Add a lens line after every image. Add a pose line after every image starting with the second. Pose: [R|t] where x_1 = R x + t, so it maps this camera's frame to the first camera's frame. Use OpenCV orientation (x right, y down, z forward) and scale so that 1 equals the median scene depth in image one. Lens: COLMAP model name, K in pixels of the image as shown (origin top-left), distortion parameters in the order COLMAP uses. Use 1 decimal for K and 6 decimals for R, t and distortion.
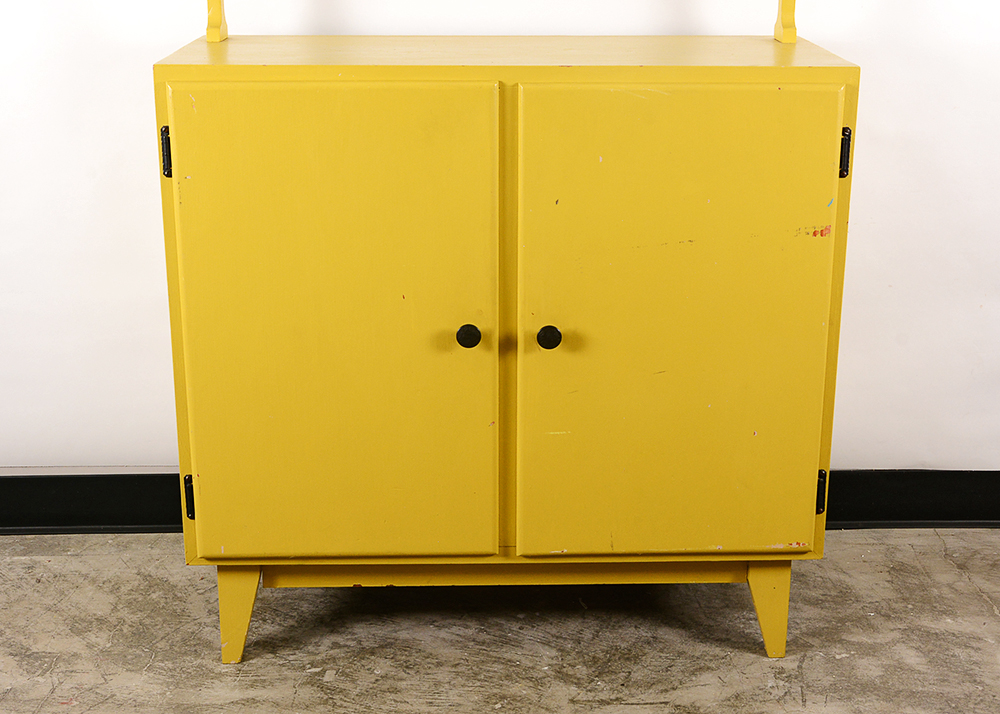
lens RADIAL K [[1506.2, 0, 520.9], [0, 1506.2, 354.7], [0, 0, 1]] dist [-0.000057, -0.002759]
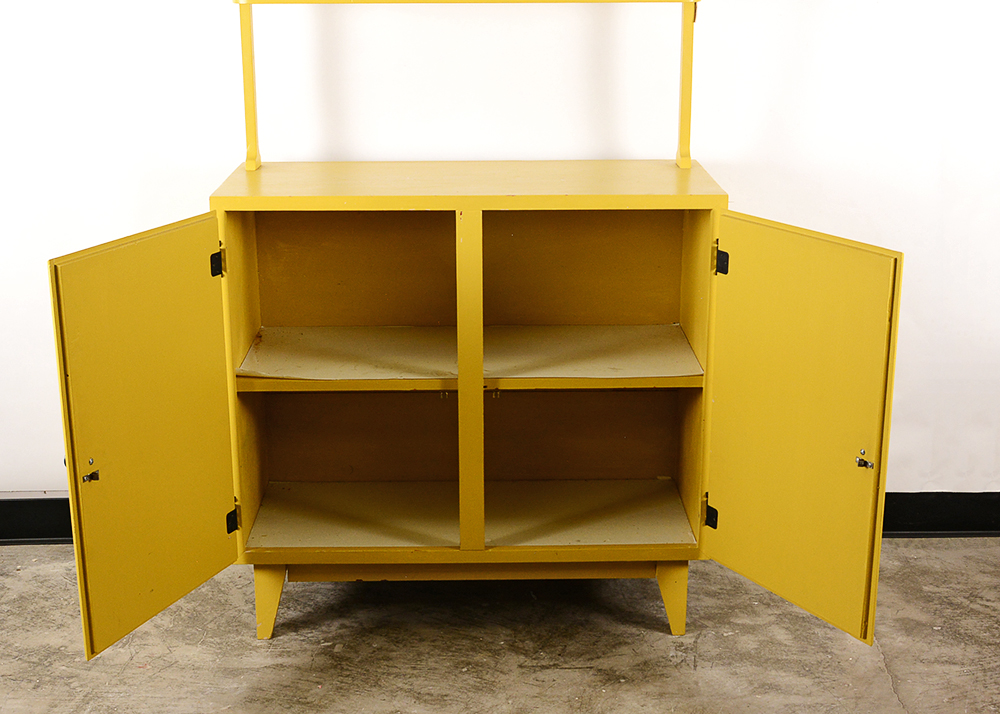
lens RADIAL K [[1454.9, 0, 500.0], [0, 1454.9, 357.0], [0, 0, 1]] dist [-0.021501, -0.016064]
pose [[0.999876, -0.003043, -0.015419, 0.034423], [0.002789, 0.999861, -0.016418, -0.020692], [0.015467, 0.016373, 0.999746, -0.270936]]
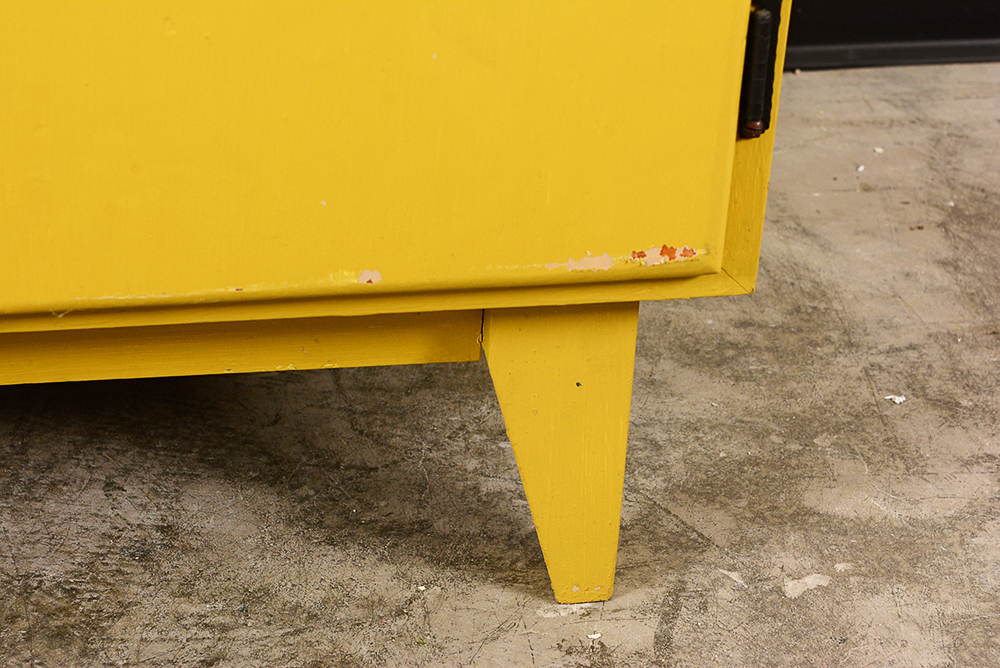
lens RADIAL K [[2578.2, 0, 500.0], [0, 2578.2, 334.0], [0, 0, 1]] dist [0.108715, 0.665252]
pose [[0.992522, -0.033954, 0.117244, 0.097012], [-0.002212, 0.955369, 0.295405, 0.005567], [-0.122042, -0.293456, 0.948151, 0.545120]]
